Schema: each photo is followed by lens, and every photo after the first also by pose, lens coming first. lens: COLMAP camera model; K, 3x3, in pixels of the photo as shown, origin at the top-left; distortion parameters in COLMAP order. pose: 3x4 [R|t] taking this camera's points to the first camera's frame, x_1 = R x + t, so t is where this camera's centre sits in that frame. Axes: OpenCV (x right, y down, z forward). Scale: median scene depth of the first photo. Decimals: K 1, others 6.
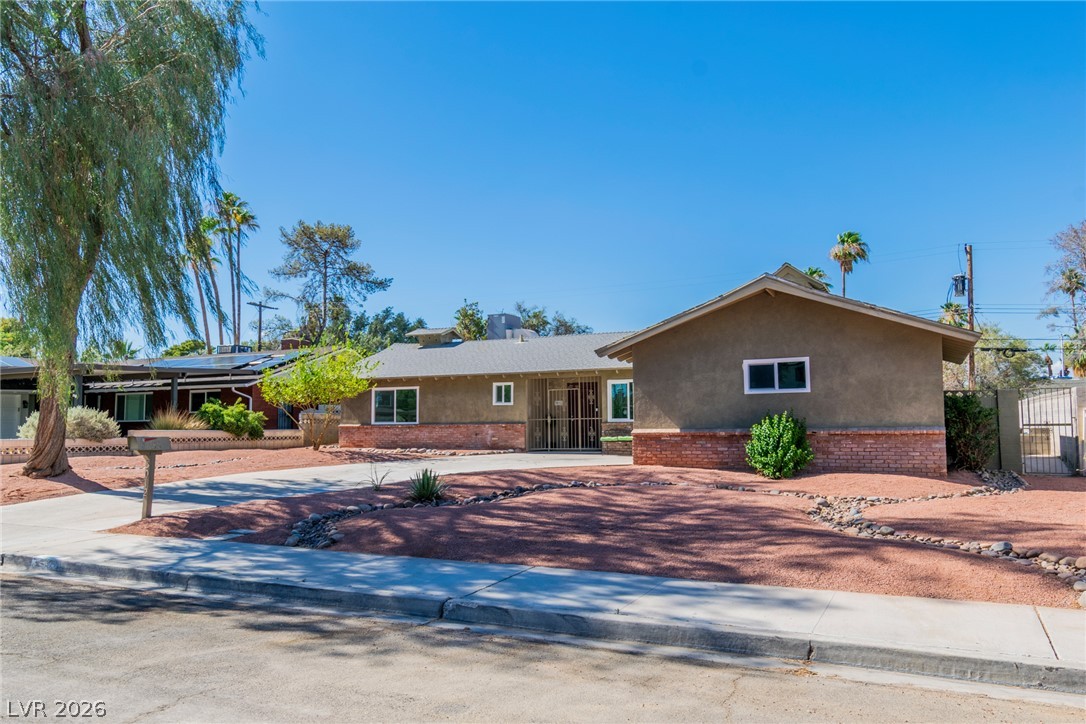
lens RADIAL K [[817.8, 0, 543.0], [0, 817.8, 362.0], [0, 0, 1]] dist [-0.003847, -0.000054]
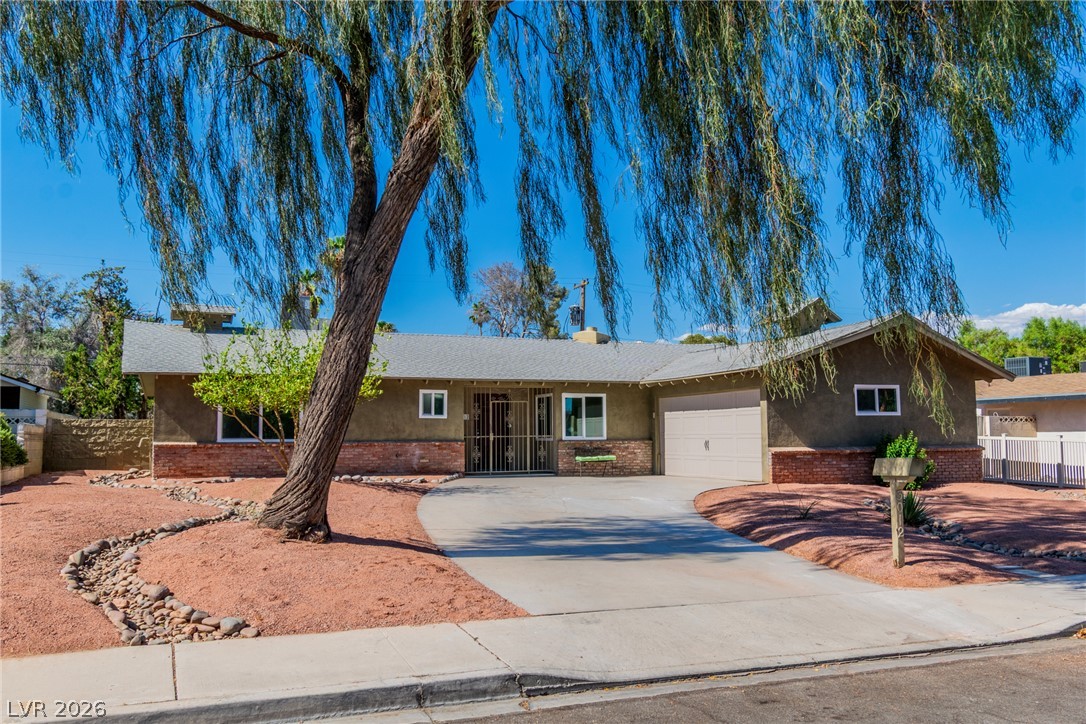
lens RADIAL K [[910.9, 0, 543.0], [0, 910.9, 362.0], [0, 0, 1]] dist [0.002401, -0.001698]
pose [[0.673784, 0.067120, 0.735873, -0.662742], [-0.057539, 0.997608, -0.038309, 0.027195], [-0.736685, -0.016530, 0.676035, 0.339092]]
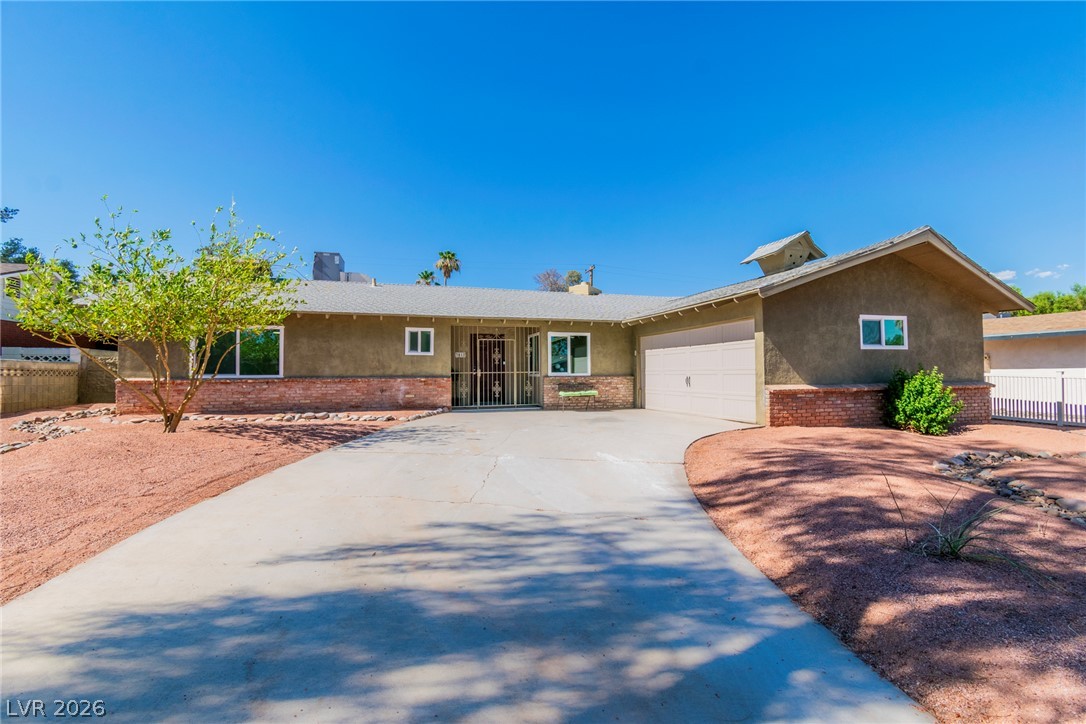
lens RADIAL K [[480.2, 0, 543.0], [0, 480.2, 362.0], [0, 0, 1]] dist [0.002950, 0.000687]
pose [[0.732846, 0.022727, 0.680014, -0.301412], [-0.054071, 0.998226, 0.024909, 0.042792], [-0.678242, -0.055024, 0.732776, 0.585954]]
